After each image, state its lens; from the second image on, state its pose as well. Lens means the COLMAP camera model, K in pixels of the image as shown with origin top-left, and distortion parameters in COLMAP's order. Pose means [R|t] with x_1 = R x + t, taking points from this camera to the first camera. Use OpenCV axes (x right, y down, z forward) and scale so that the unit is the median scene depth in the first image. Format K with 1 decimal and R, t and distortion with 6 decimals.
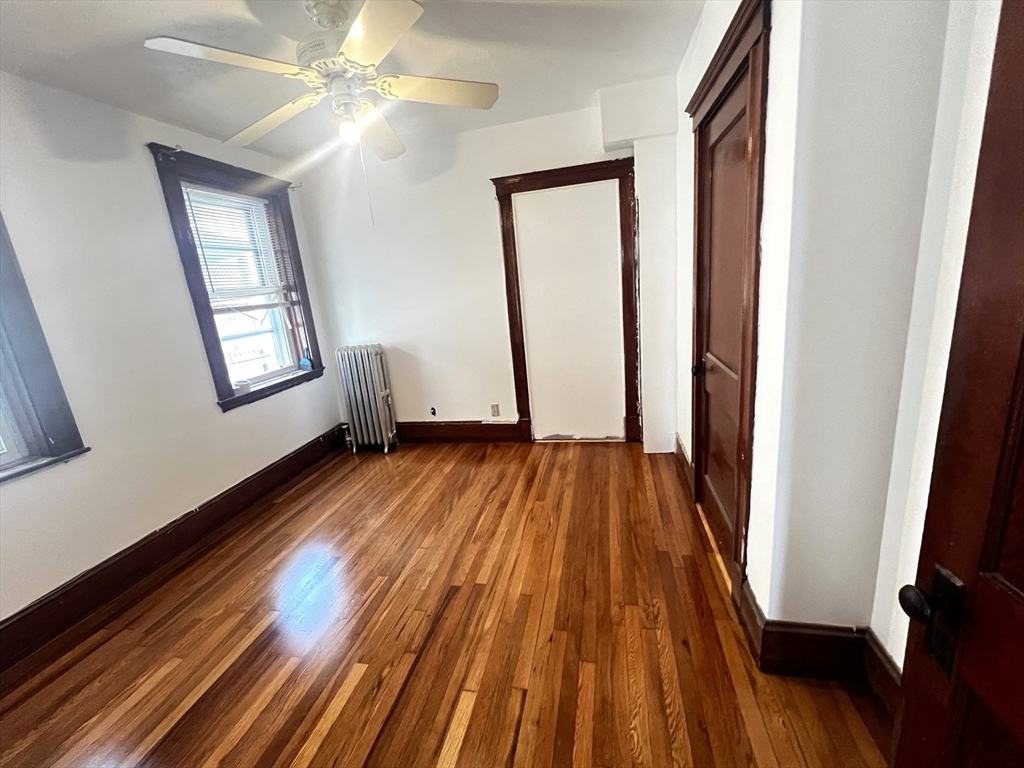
lens RADIAL K [[415.0, 0, 511.5], [0, 415.0, 376.2], [0, 0, 1]] dist [-0.002839, 0.000954]
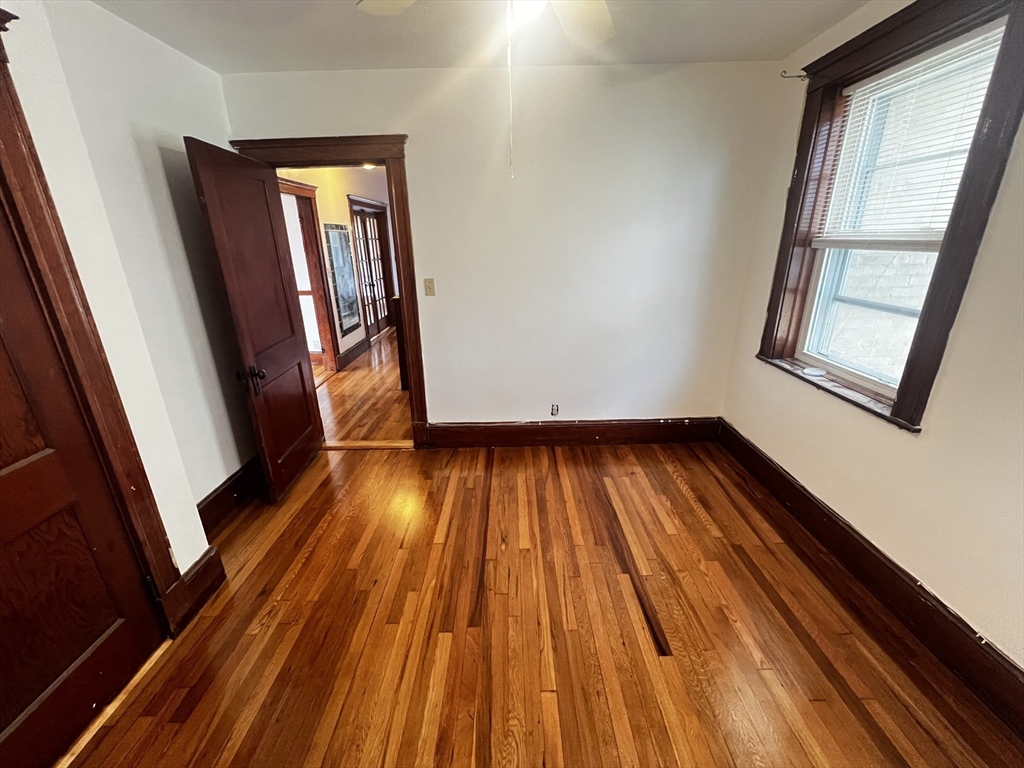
lens RADIAL K [[415.0, 0, 512.1], [0, 415.0, 387.7], [0, 0, 1]] dist [-0.002839, 0.000954]
pose [[-0.970559, 0.175597, -0.164868, -0.158449], [0.055487, 0.829071, 0.556383, -0.396534], [0.234387, 0.530854, -0.814406, 1.491343]]
